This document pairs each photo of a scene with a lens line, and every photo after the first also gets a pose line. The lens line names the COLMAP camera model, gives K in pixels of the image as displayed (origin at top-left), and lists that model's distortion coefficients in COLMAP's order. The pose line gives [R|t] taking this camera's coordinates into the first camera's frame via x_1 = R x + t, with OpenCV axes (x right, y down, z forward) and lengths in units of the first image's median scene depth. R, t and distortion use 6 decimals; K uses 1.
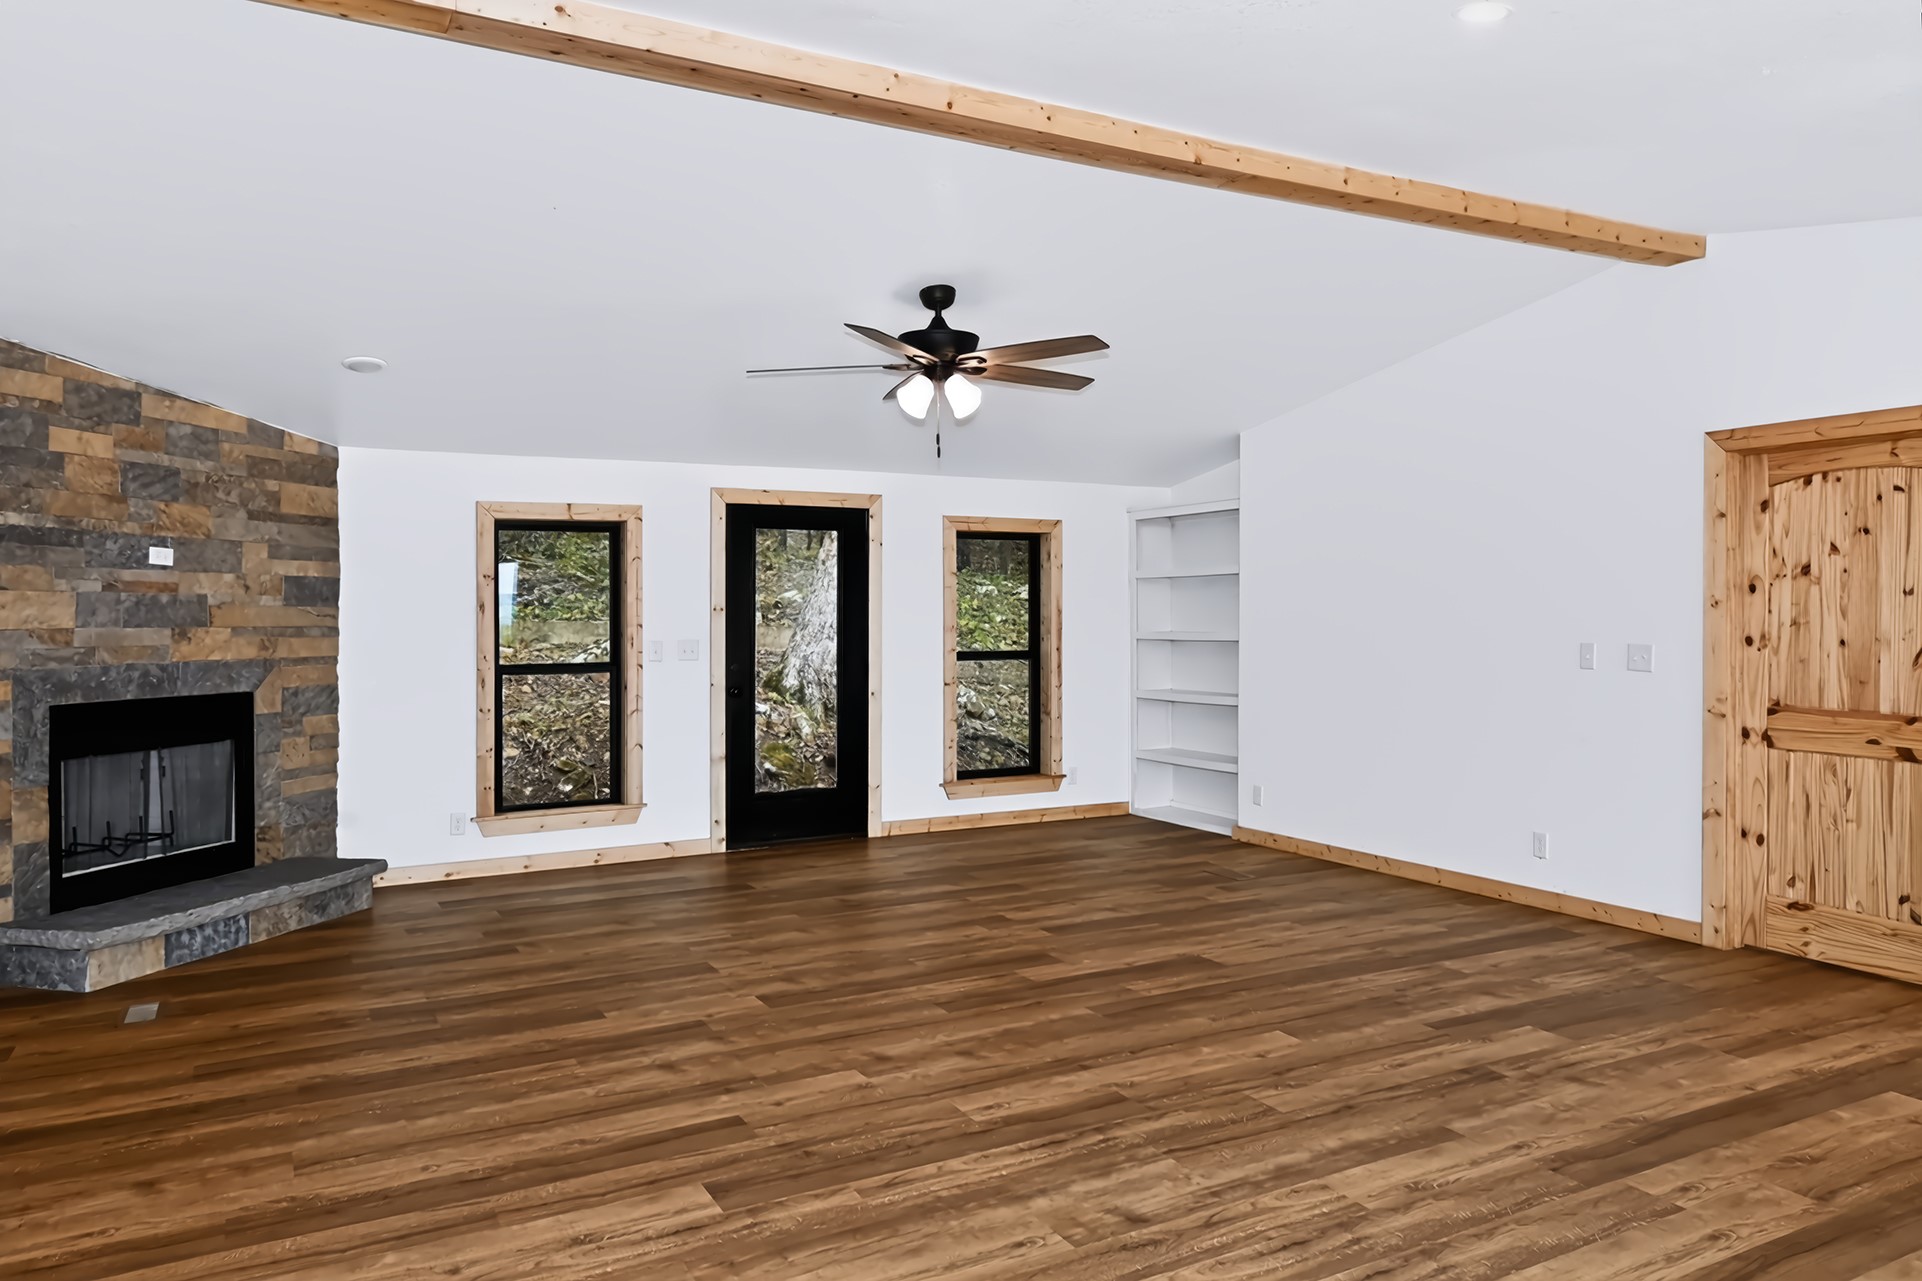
lens RADIAL K [[1327.5, 0, 961.0], [0, 1327.5, 640.5], [0, 0, 1]] dist [0.002099, 0.001305]
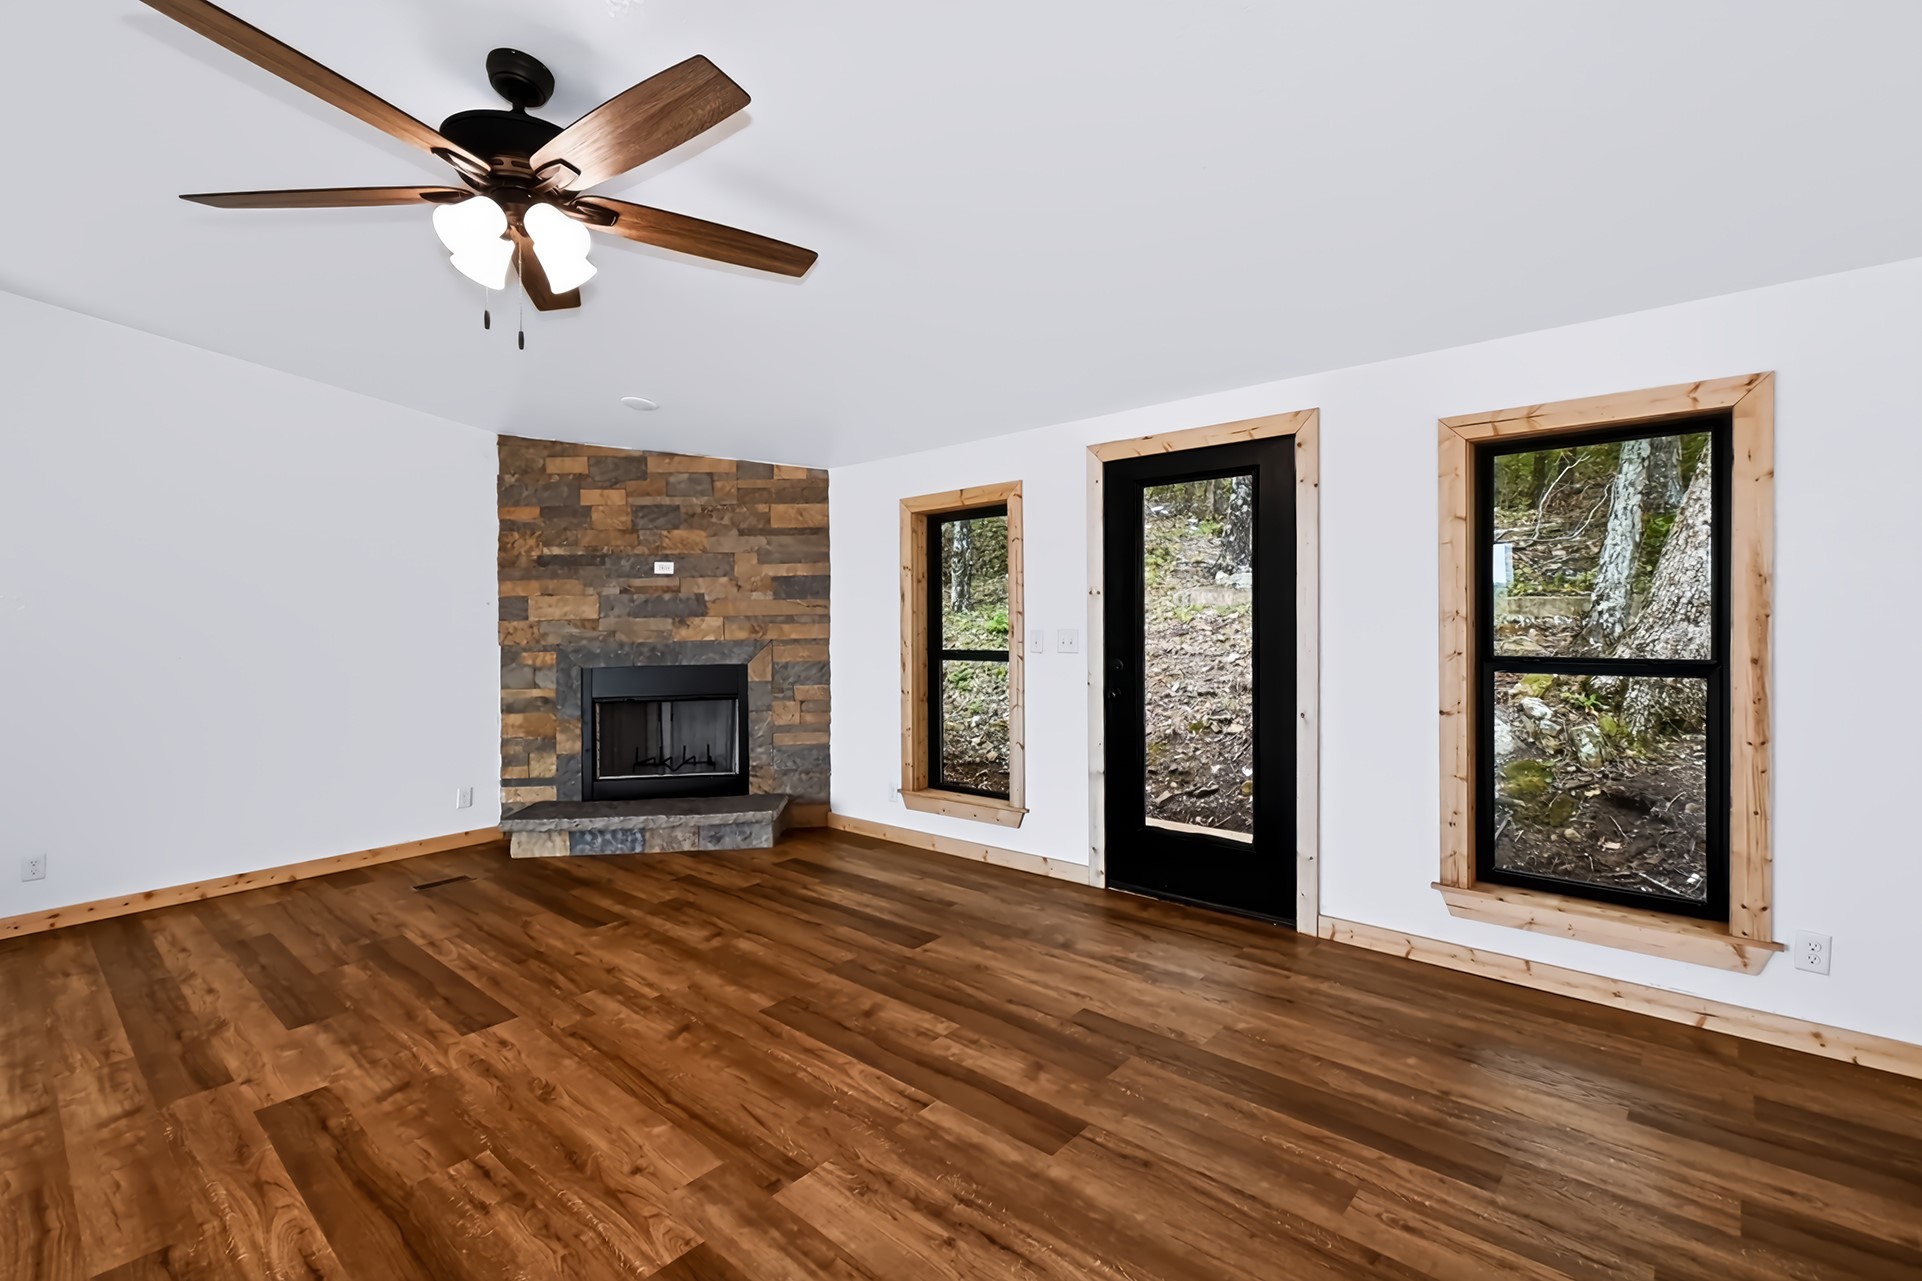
lens RADIAL K [[868.4, 0, 958.9], [0, 868.4, 616.1], [0, 0, 1]] dist [0.002806, -0.000167]
pose [[0.341672, 0.007501, -0.939789, 0.376411], [0.003118, 0.999954, 0.009114, -0.017970], [0.939814, -0.006044, 0.341633, 0.937383]]
